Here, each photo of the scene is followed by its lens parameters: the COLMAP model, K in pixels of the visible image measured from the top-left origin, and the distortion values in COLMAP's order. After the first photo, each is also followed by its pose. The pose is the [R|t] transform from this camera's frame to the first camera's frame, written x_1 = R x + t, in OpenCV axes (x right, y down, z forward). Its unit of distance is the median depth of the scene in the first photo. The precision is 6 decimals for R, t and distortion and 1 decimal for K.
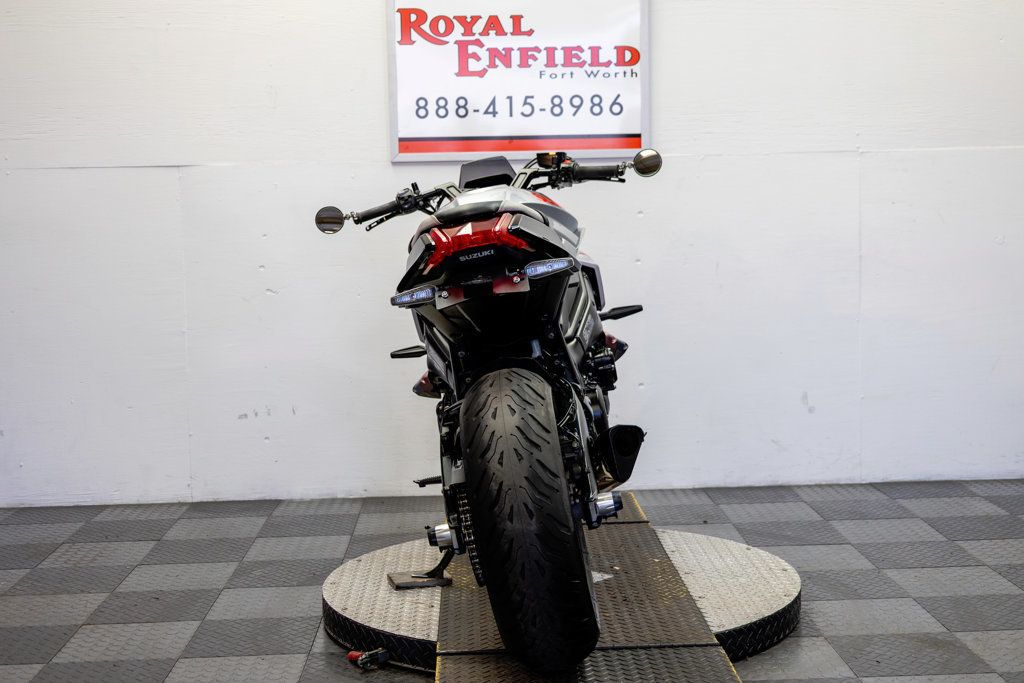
lens RADIAL K [[1471.4, 0, 517.8], [0, 1471.4, 339.4], [0, 0, 1]] dist [0.017477, 0.000000]
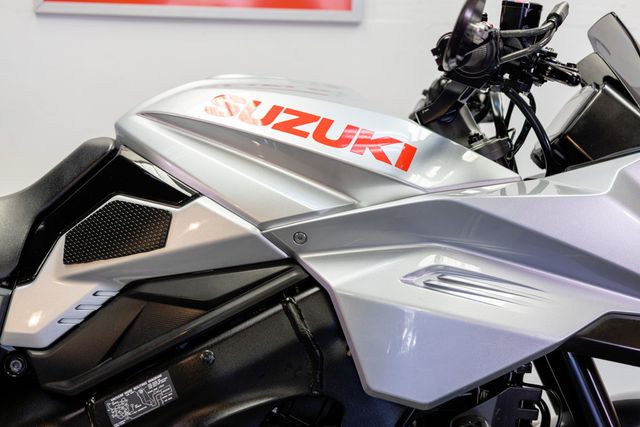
lens RADIAL K [[919.6, 0, 317.7], [0, 919.6, 214.8], [0, 0, 1]] dist [0.017477, 0.000000]
pose [[0.998855, 0.047579, 0.005017, 0.069173], [-0.047839, 0.994602, 0.092082, -0.065599], [-0.000609, -0.092216, 0.995739, 0.498617]]
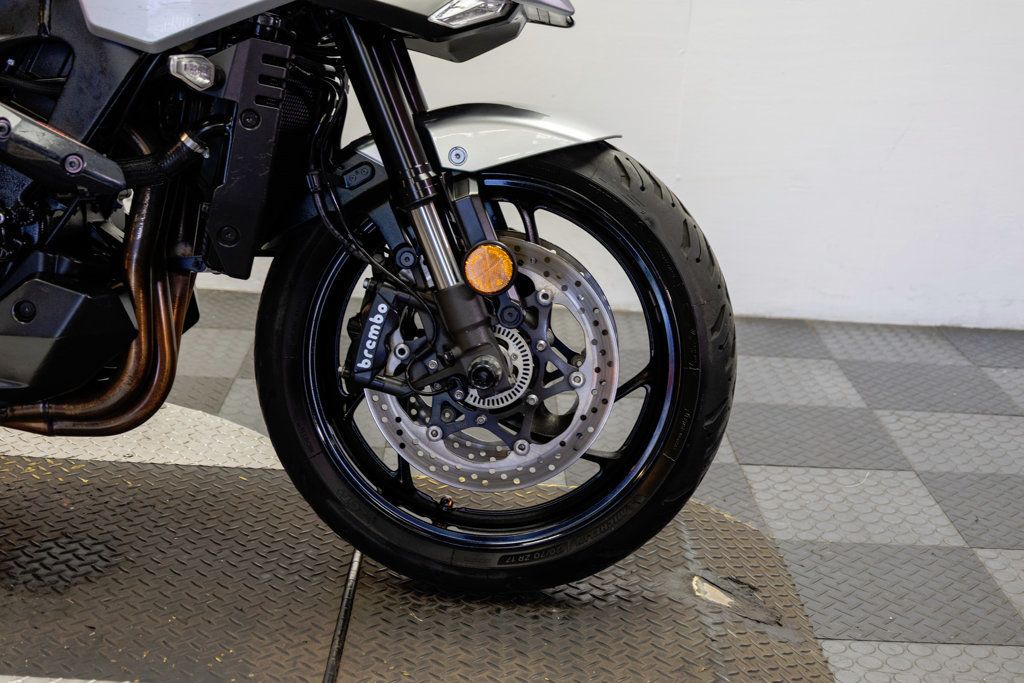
lens RADIAL K [[1471.4, 0, 511.9], [0, 1471.4, 340.6], [0, 0, 1]] dist [0.017477, 0.000000]
pose [[0.996632, 0.081543, 0.008714, 0.169223], [-0.081563, 0.974565, 0.208734, -0.018298], [0.008529, -0.208741, 0.977934, 0.388313]]
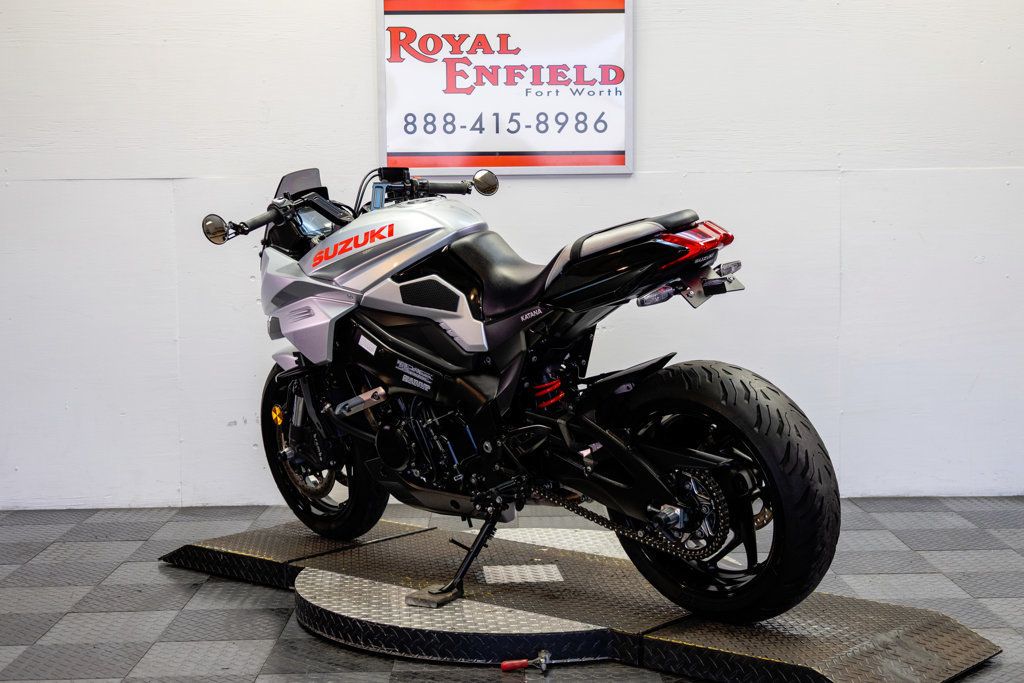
lens RADIAL K [[1543.8, 0, 513.5], [0, 1543.8, 355.6], [0, 0, 1]] dist [0.017816, 0.000000]
pose [[0.999646, 0.012067, -0.023714, 0.033982], [-0.012245, 0.999898, -0.007382, 0.010699], [0.023622, 0.007670, 0.999692, -0.069621]]
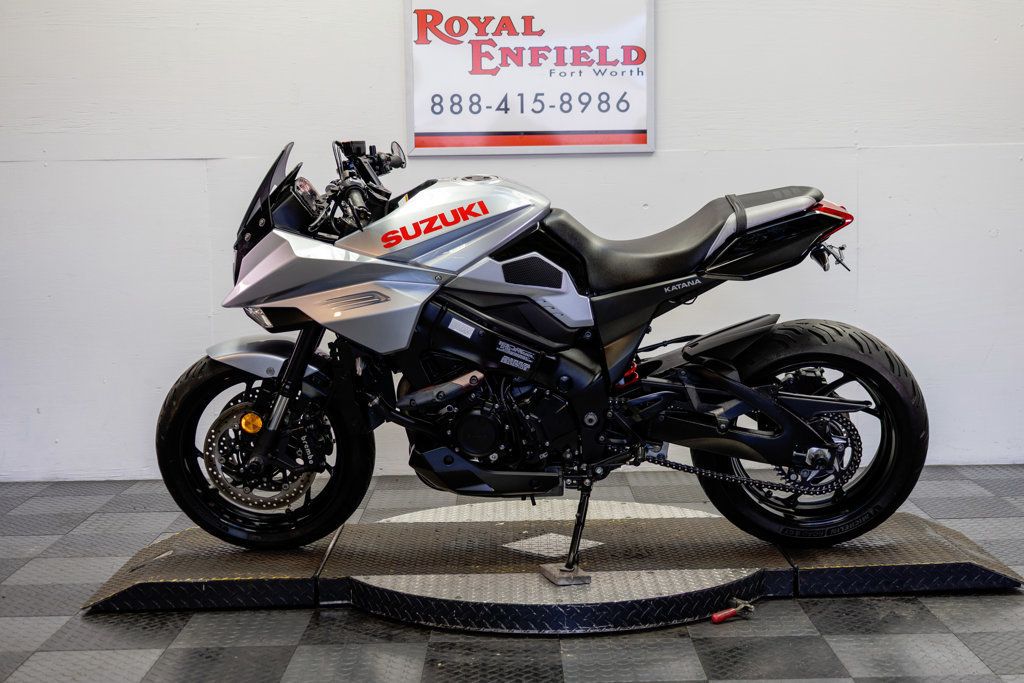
lens RADIAL K [[1471.4, 0, 515.6], [0, 1471.4, 340.8], [0, 0, 1]] dist [0.017477, 0.000000]
pose [[0.999528, 0.007808, -0.029705, 0.023229], [-0.007786, 0.999969, 0.000881, 0.009949], [0.029711, -0.000649, 0.999558, -0.047063]]
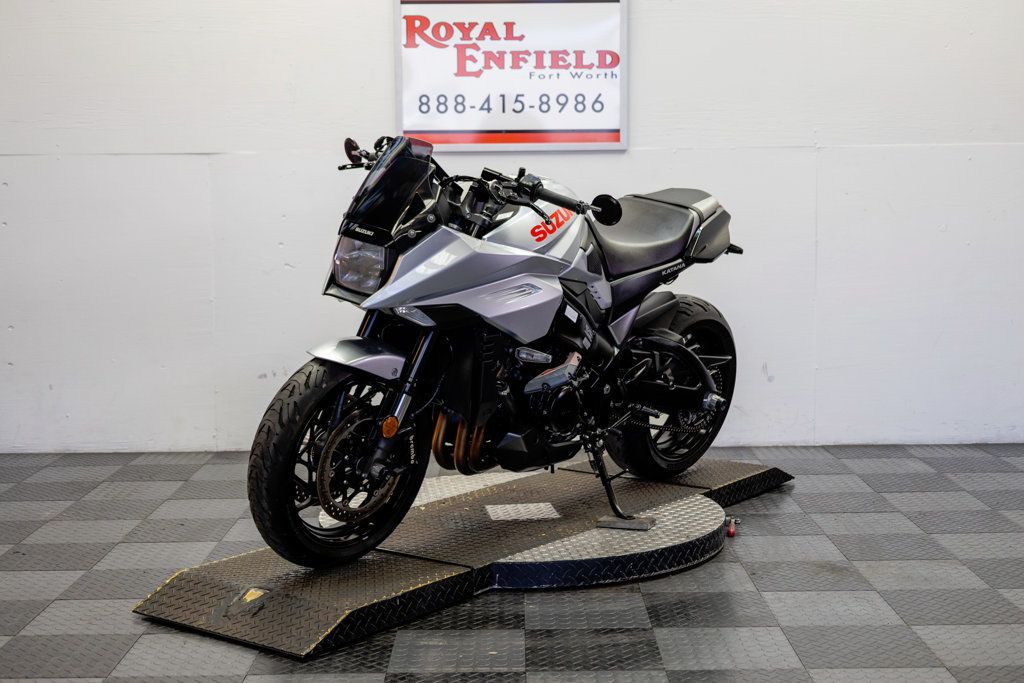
lens RADIAL K [[1471.4, 0, 505.9], [0, 1471.4, 338.4], [0, 0, 1]] dist [0.017477, 0.000000]
pose [[0.999270, 0.015694, -0.034818, 0.039146], [-0.015346, 0.999830, 0.010236, 0.009275], [0.034973, -0.009694, 0.999341, -0.122810]]
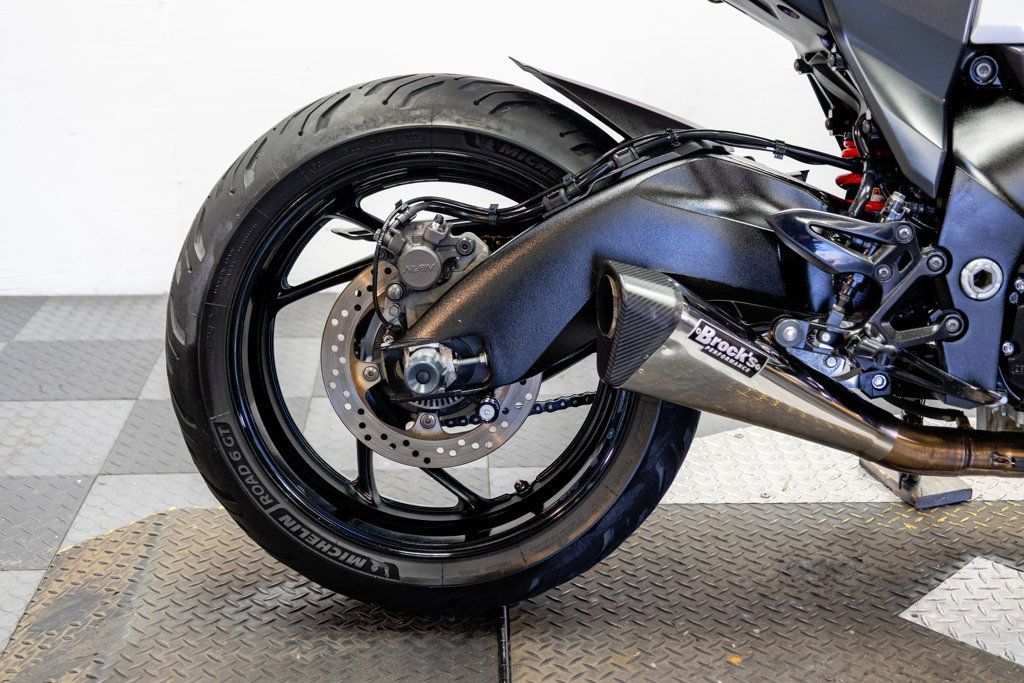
lens RADIAL K [[1471.4, 0, 512.4], [0, 1471.4, 341.6], [0, 0, 1]] dist [0.017477, 0.000000]
pose [[0.999702, 0.015898, 0.018509, -0.101801], [-0.020030, 0.967919, 0.250464, -0.023784], [-0.013934, -0.250760, 0.967949, 0.422378]]
